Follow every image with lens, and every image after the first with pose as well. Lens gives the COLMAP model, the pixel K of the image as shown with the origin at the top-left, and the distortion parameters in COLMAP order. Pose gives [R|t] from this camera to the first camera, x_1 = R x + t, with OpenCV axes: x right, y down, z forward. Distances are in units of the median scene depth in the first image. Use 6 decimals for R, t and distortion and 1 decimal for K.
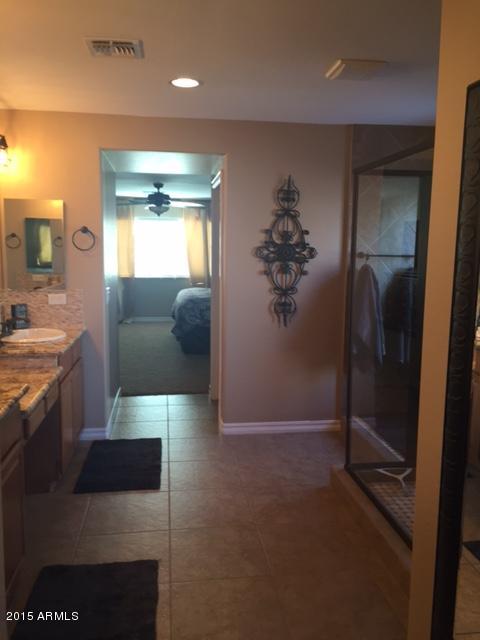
lens RADIAL K [[540.4, 0, 240.0], [0, 540.4, 320.0], [0, 0, 1]] dist [-0.009452, -0.005370]
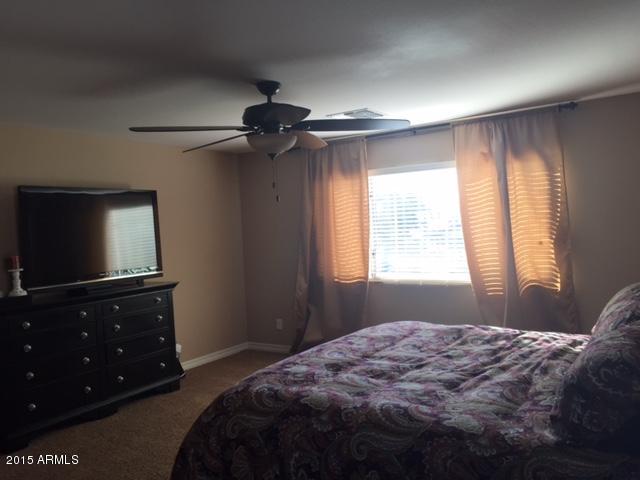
lens RADIAL K [[541.8, 0, 320.0], [0, 541.8, 240.0], [0, 0, 1]] dist [0.004430, -0.004050]
pose [[0.744579, -0.032924, -0.666722, 0.152516], [-0.029237, 0.996216, -0.081847, -0.087825], [0.666894, 0.080435, 0.740799, 0.668718]]
